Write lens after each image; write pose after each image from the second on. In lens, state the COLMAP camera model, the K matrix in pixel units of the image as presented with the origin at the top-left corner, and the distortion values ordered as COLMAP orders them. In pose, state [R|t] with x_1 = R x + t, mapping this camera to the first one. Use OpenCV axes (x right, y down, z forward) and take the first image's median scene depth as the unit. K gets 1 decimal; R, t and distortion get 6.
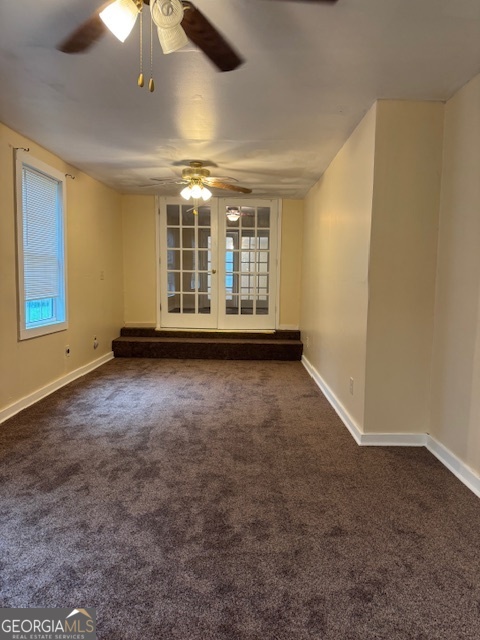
lens RADIAL K [[468.4, 0, 251.5], [0, 468.4, 321.6], [0, 0, 1]] dist [0.000247, 0.000570]
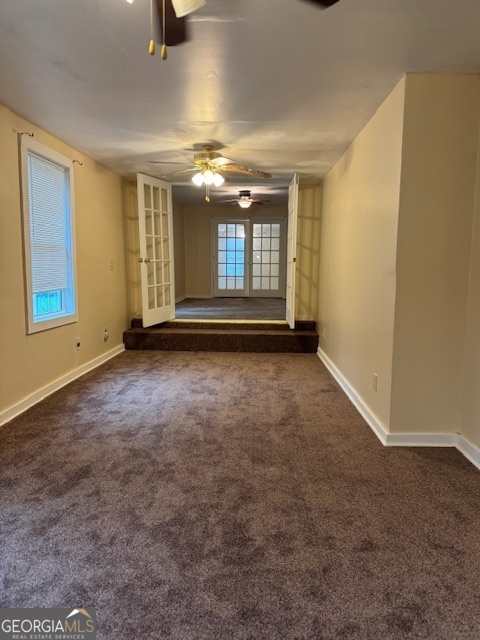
lens RADIAL K [[454.8, 0, 240.0], [0, 454.8, 320.0], [0, 0, 1]] dist [0.005604, -0.002580]
pose [[0.999319, -0.002979, -0.036775, -0.028033], [0.003985, 0.999619, 0.027317, -0.016558], [0.036679, -0.027445, 0.998950, 0.094867]]
